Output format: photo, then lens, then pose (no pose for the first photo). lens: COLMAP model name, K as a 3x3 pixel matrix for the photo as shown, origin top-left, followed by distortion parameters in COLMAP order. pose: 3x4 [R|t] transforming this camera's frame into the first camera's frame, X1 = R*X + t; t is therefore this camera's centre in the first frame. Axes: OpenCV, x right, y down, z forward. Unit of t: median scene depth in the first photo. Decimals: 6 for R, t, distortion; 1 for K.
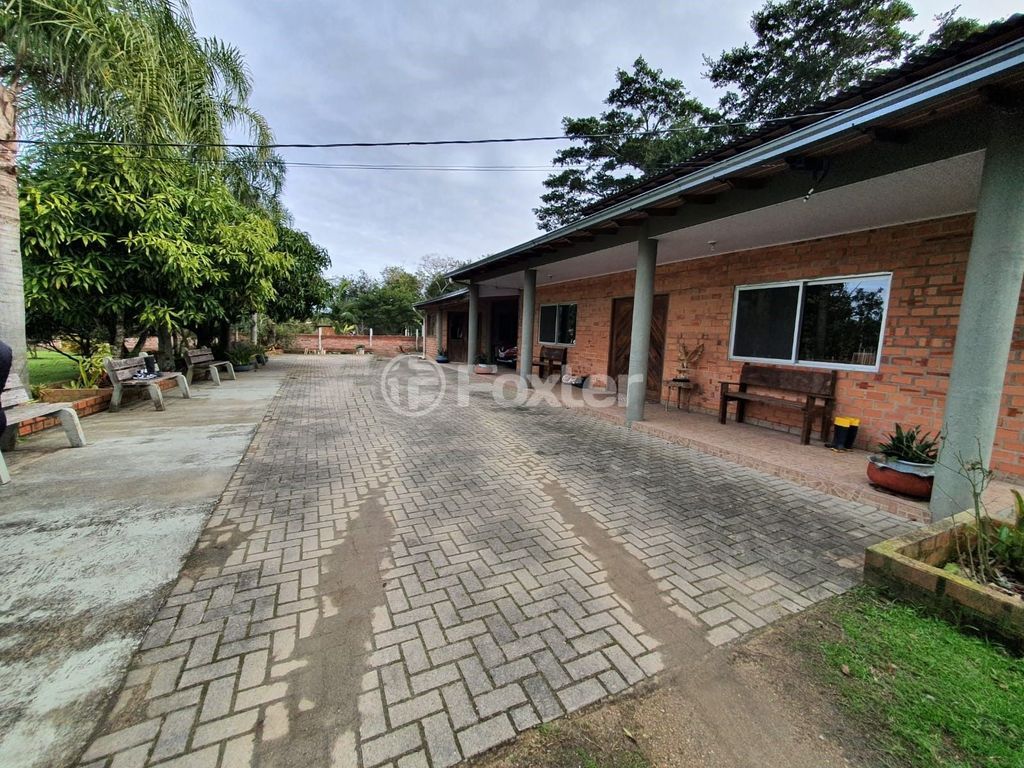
lens RADIAL K [[406.1, 0, 508.8], [0, 406.1, 376.6], [0, 0, 1]] dist [0.006701, 0.000099]
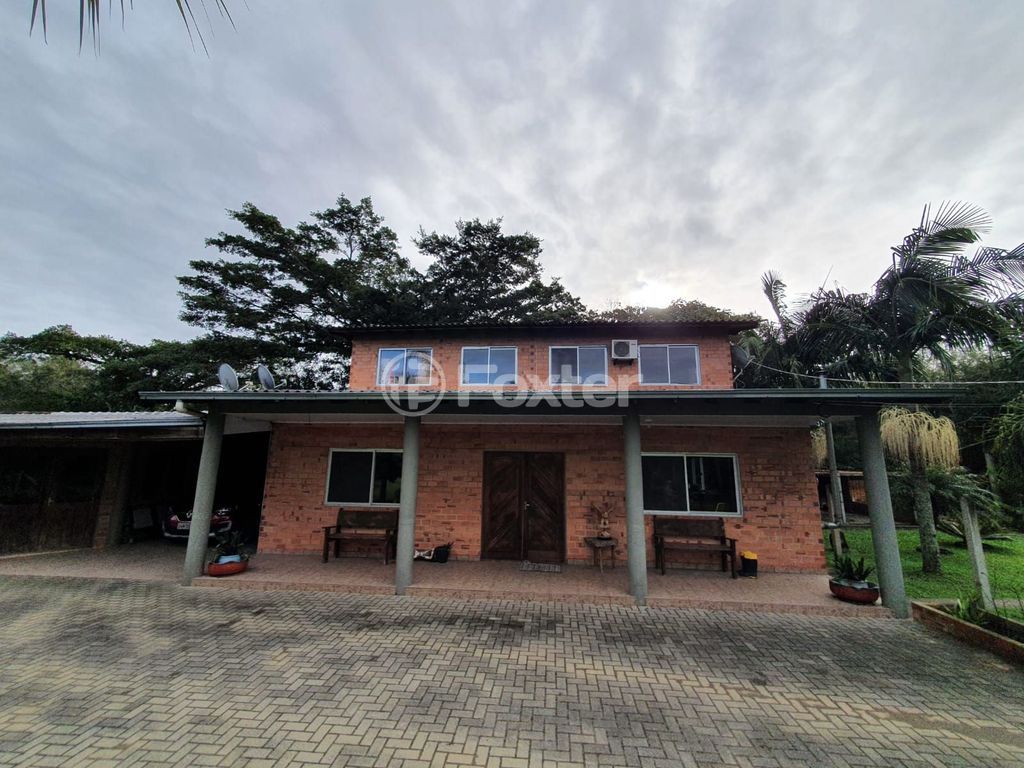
lens RADIAL K [[406.1, 0, 514.6], [0, 406.1, 381.6], [0, 0, 1]] dist [0.006701, 0.000099]
pose [[0.514756, 0.123801, 0.848351, -0.647891], [0.099354, 0.974238, -0.202457, -0.196454], [-0.851560, 0.188503, 0.489195, 0.599103]]
